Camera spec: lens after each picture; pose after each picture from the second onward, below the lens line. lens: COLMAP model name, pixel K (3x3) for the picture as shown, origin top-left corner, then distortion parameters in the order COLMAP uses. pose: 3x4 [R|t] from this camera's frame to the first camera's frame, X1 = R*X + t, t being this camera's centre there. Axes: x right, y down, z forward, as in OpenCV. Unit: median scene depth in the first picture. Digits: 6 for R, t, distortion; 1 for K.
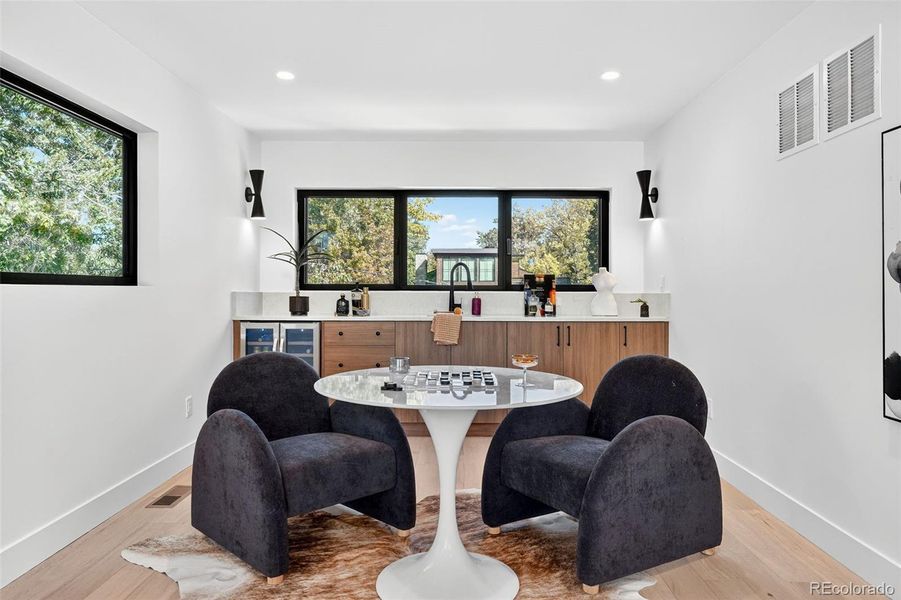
lens RADIAL K [[361.8, 0, 451.1], [0, 361.8, 298.8], [0, 0, 1]] dist [0.000832, 0.000458]
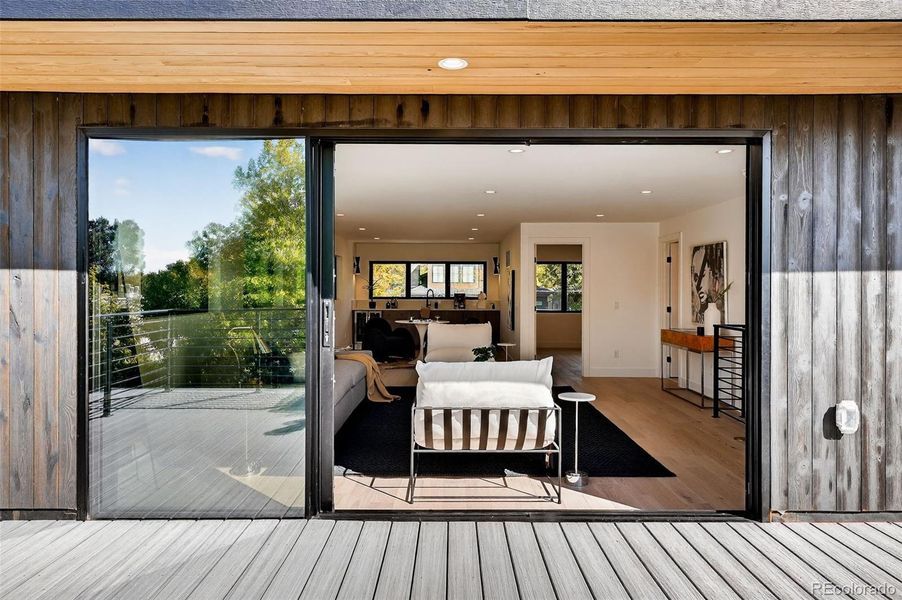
lens RADIAL K [[362.2, 0, 451.2], [0, 362.2, 295.0], [0, 0, 1]] dist [0.000832, 0.000458]
pose [[0.999850, 0.000062, 0.017296, 0.139584], [-0.000091, 0.999999, 0.001679, -0.061415], [-0.017296, -0.001680, 0.999849, -1.788734]]
